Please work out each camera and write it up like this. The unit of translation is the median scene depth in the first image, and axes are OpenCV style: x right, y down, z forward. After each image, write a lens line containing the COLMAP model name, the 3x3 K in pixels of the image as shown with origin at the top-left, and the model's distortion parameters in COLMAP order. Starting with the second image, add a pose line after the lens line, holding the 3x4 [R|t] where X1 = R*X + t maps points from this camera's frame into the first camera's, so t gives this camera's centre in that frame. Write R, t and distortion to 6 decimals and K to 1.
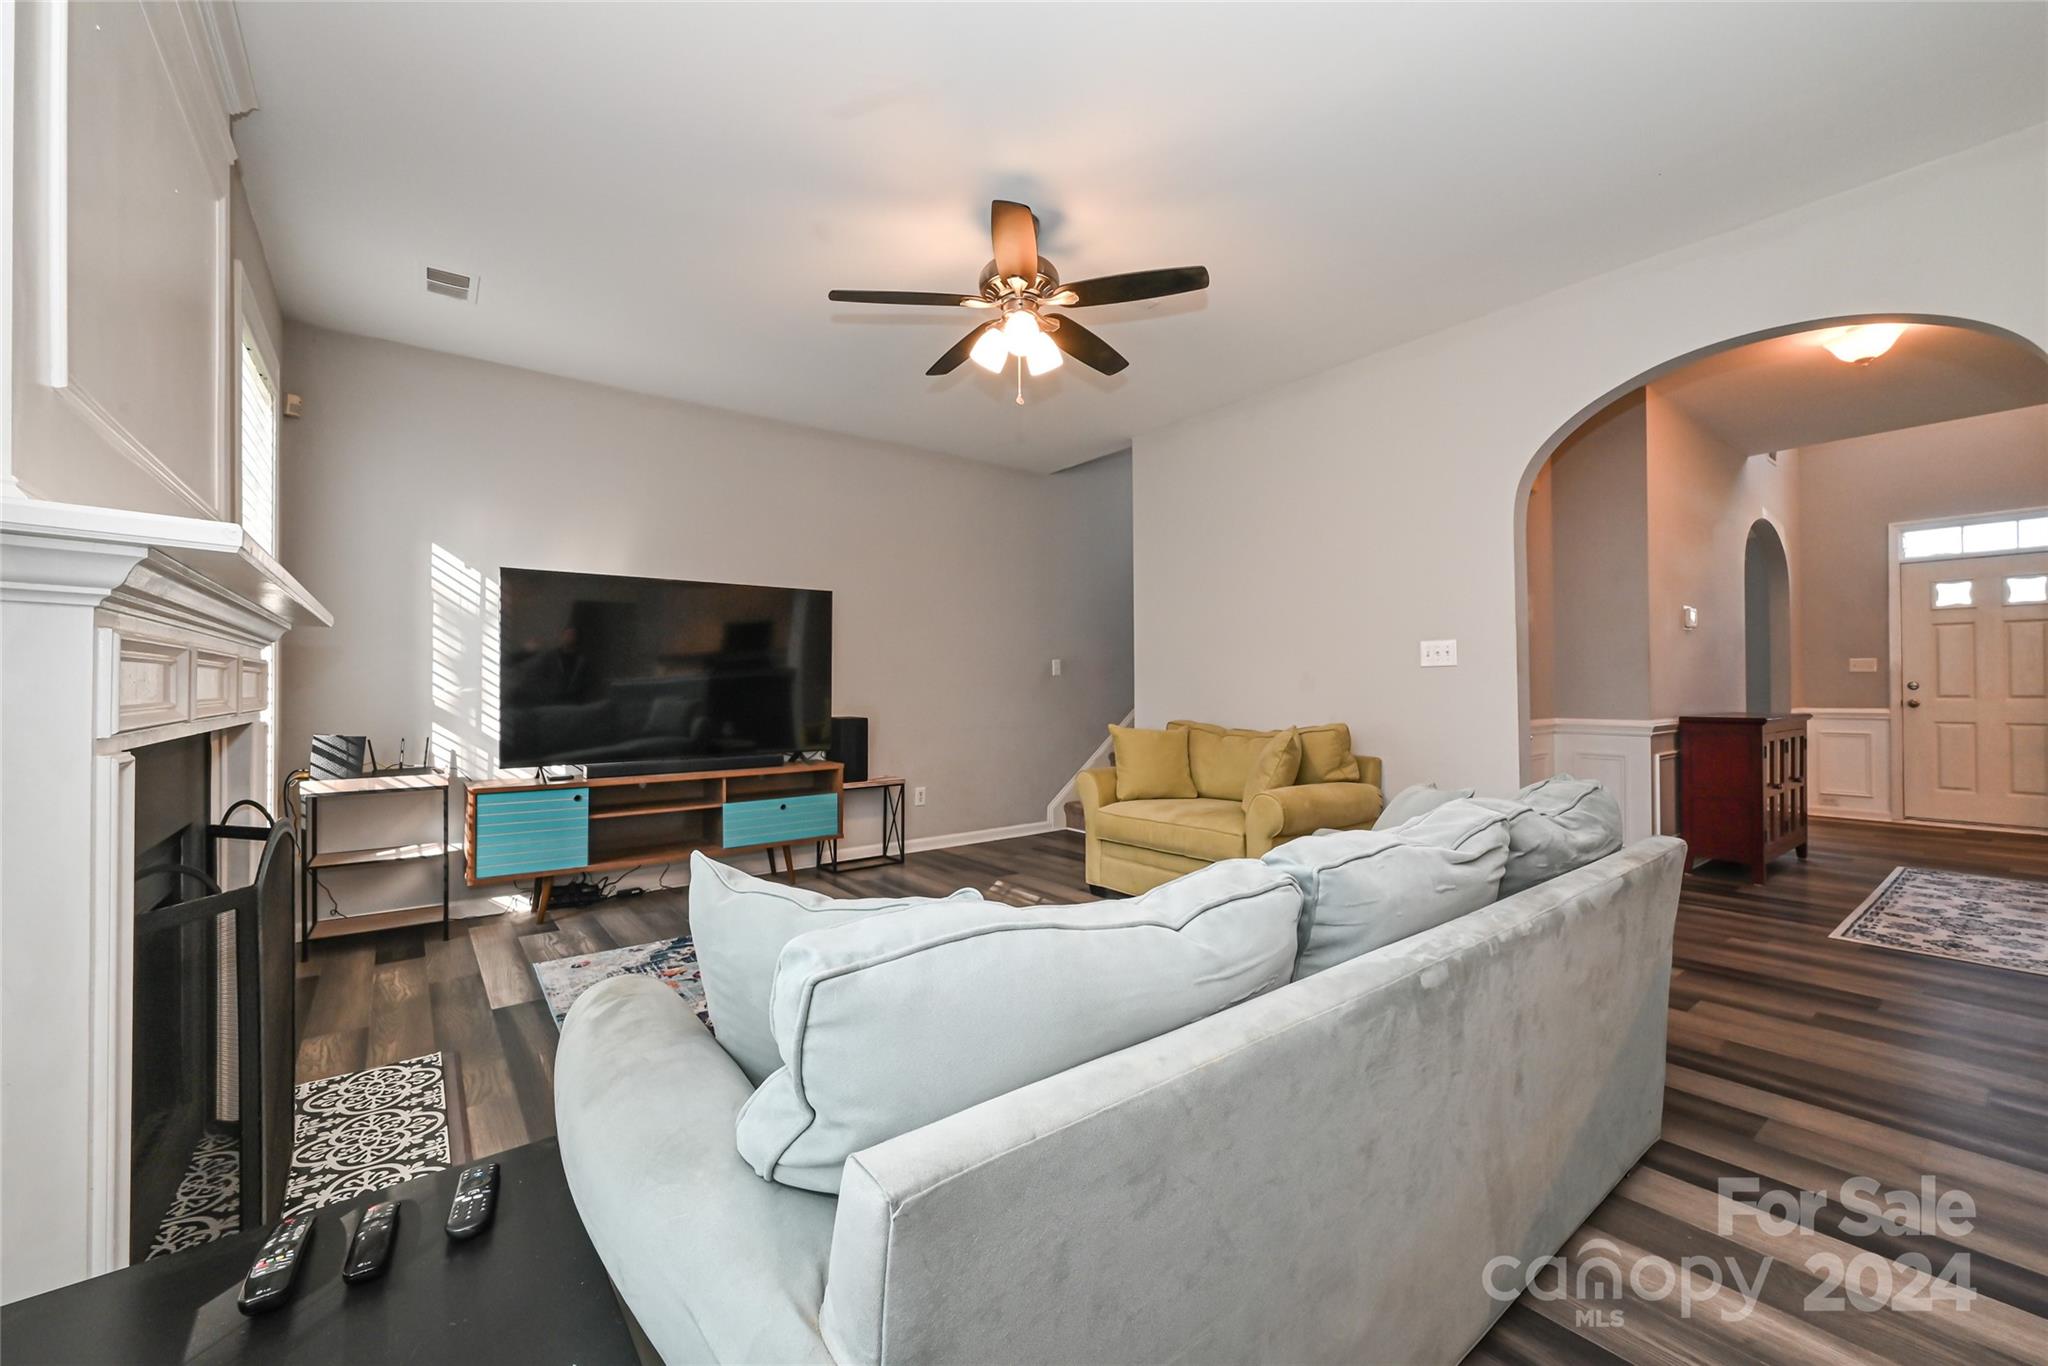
lens RADIAL K [[809.5, 0, 1041.3], [0, 809.5, 688.0], [0, 0, 1]] dist [-0.000915, 0.000325]
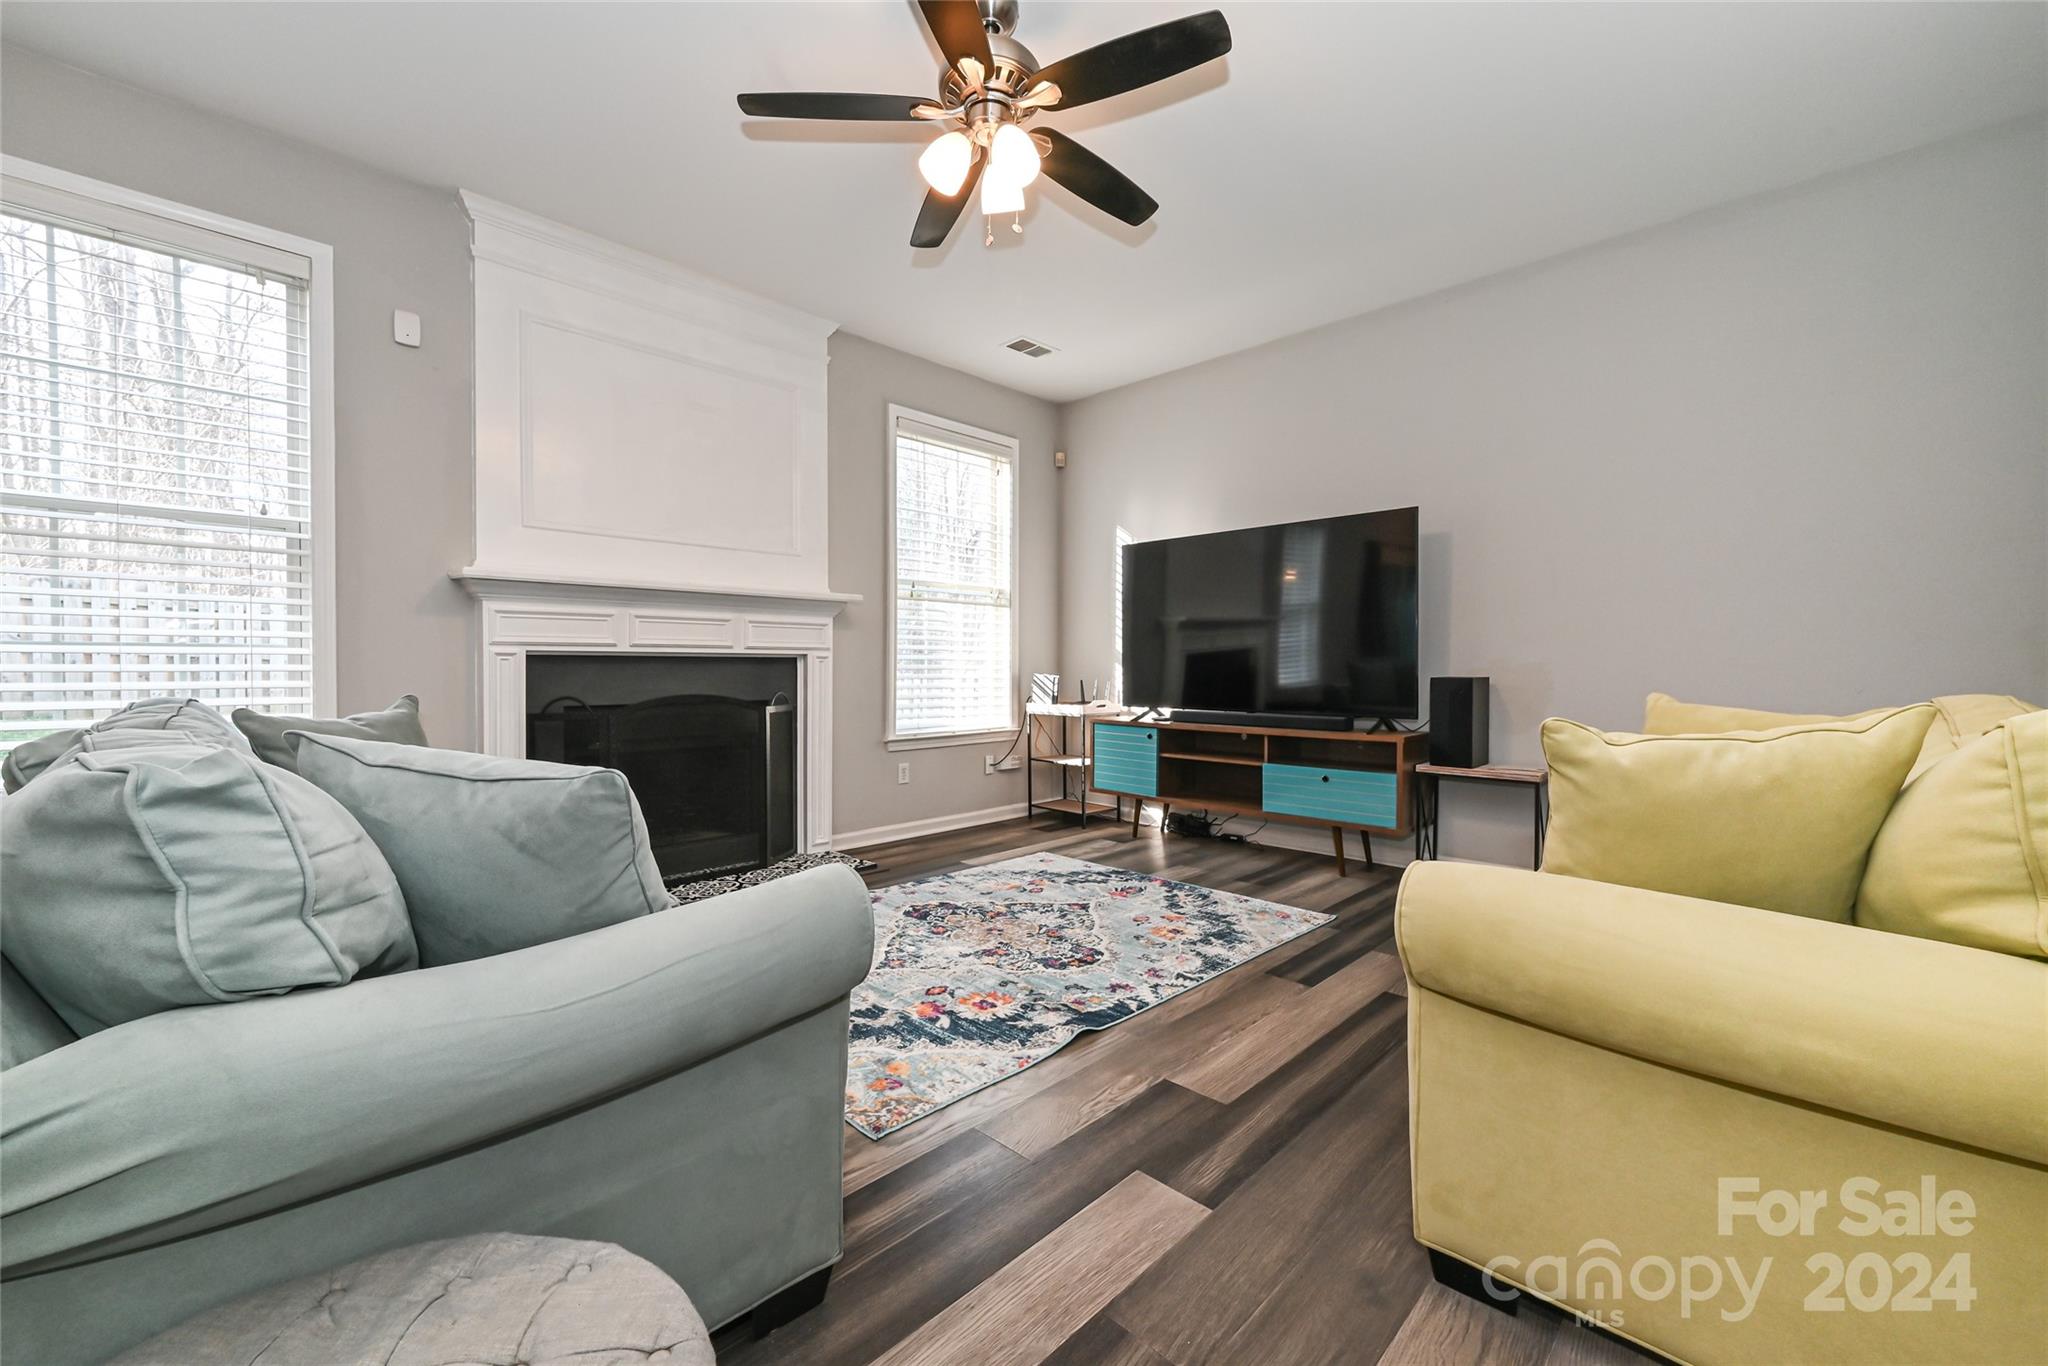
lens RADIAL K [[809.5, 0, 1032.9], [0, 809.5, 681.0], [0, 0, 1]] dist [-0.000915, 0.000325]
pose [[0.128816, 0.021521, -0.991435, 0.485616], [-0.001597, 0.999768, 0.021495, 0.029288], [0.991667, -0.001185, 0.128820, 0.612771]]
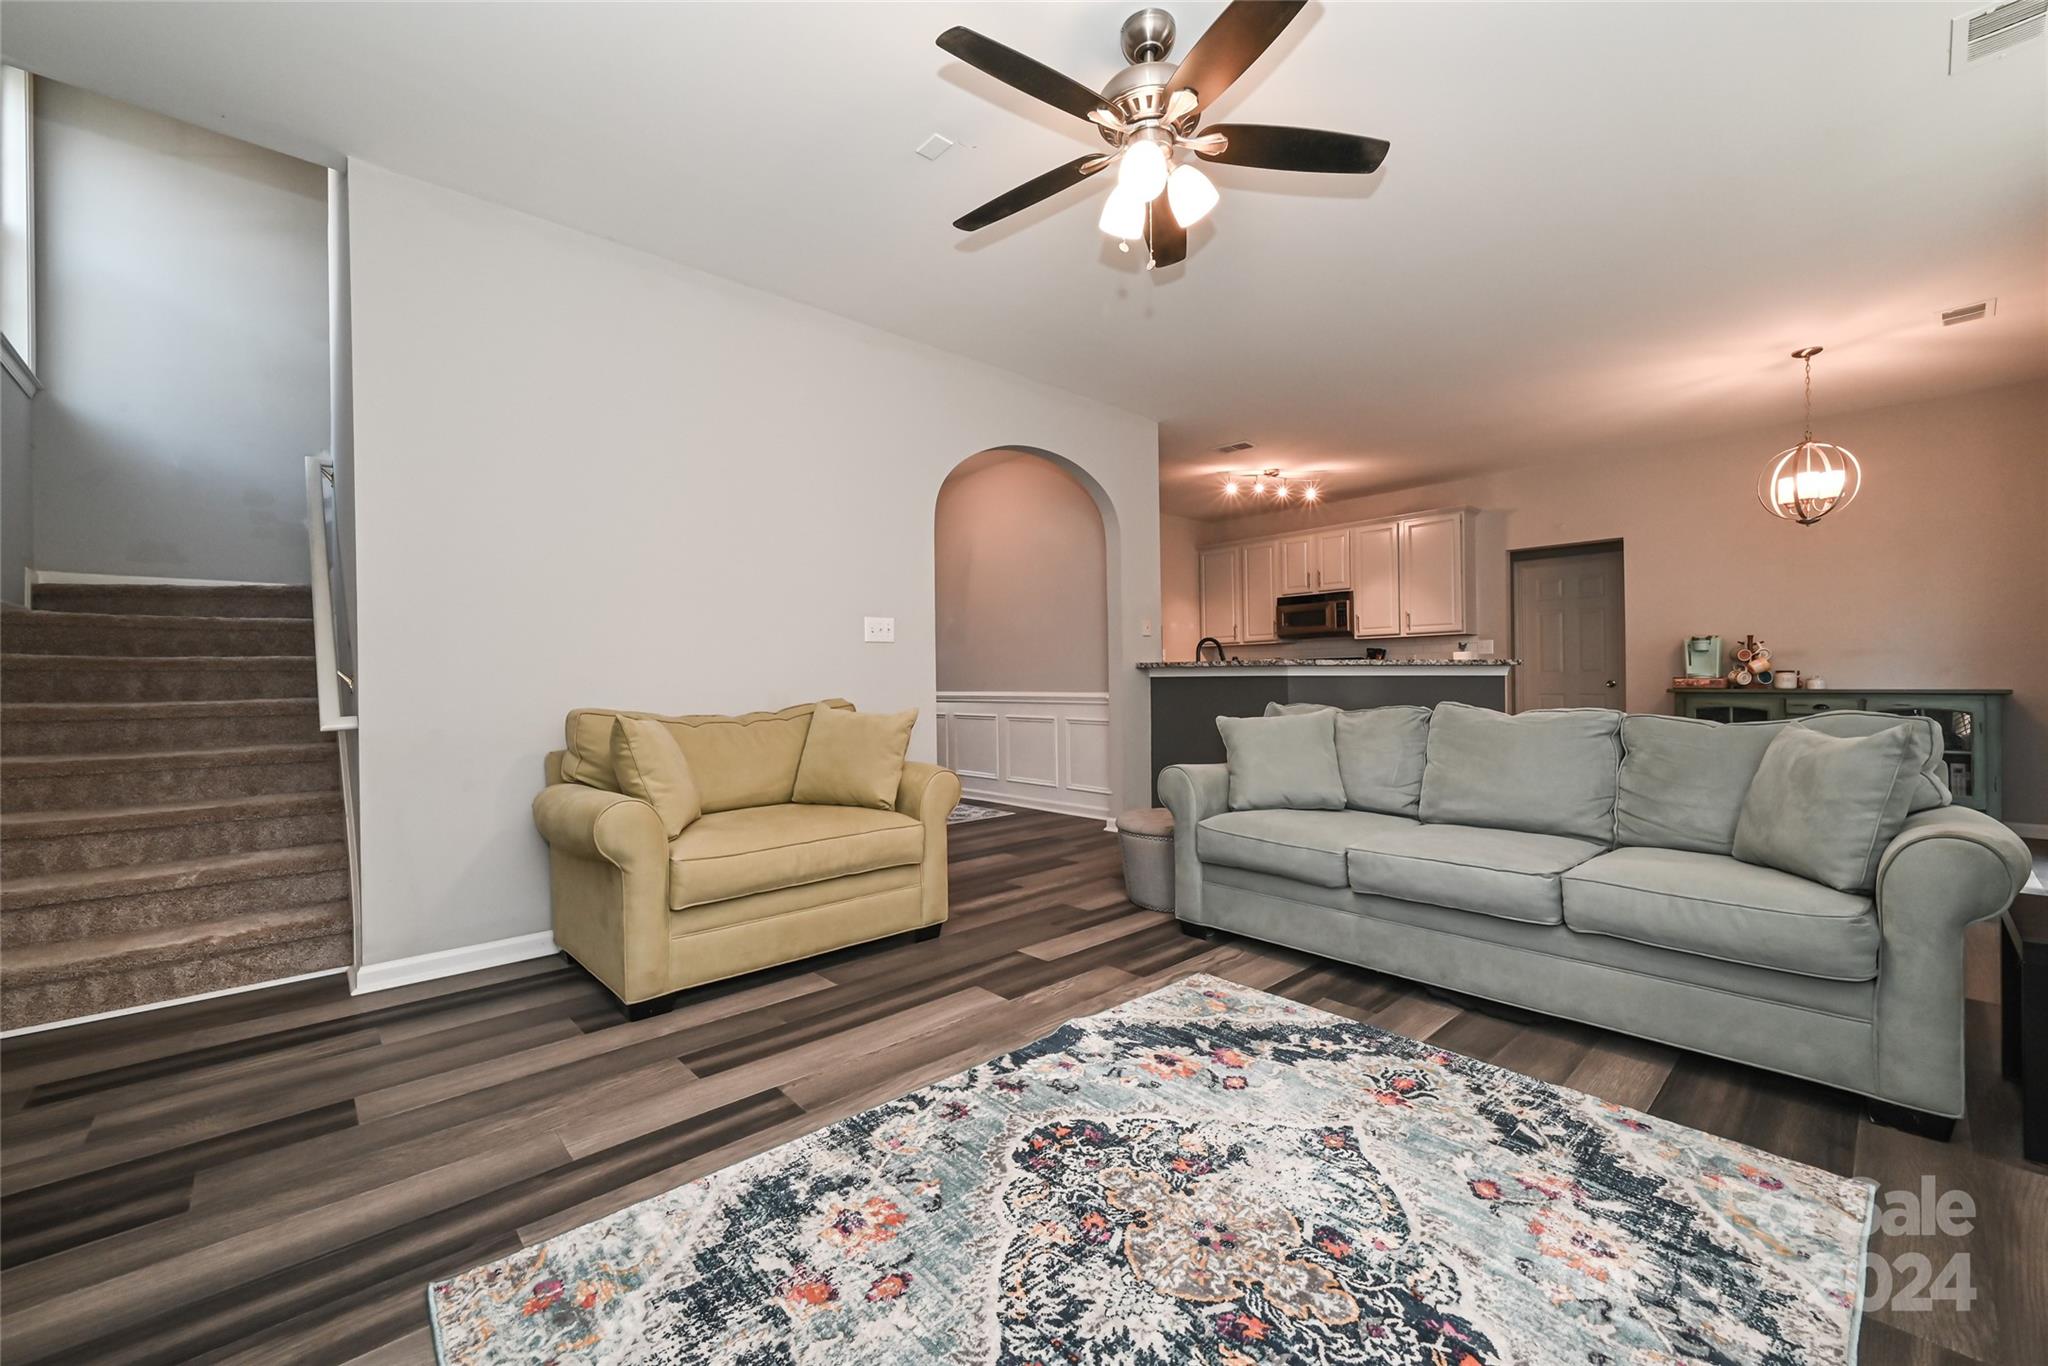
lens RADIAL K [[809.5, 0, 1031.7], [0, 809.5, 687.7], [0, 0, 1]] dist [-0.000915, 0.000325]
pose [[-0.078457, -0.003019, 0.996913, -0.509254], [0.011302, 0.999928, 0.003918, 0.027167], [-0.996853, 0.011575, -0.078417, 0.765766]]
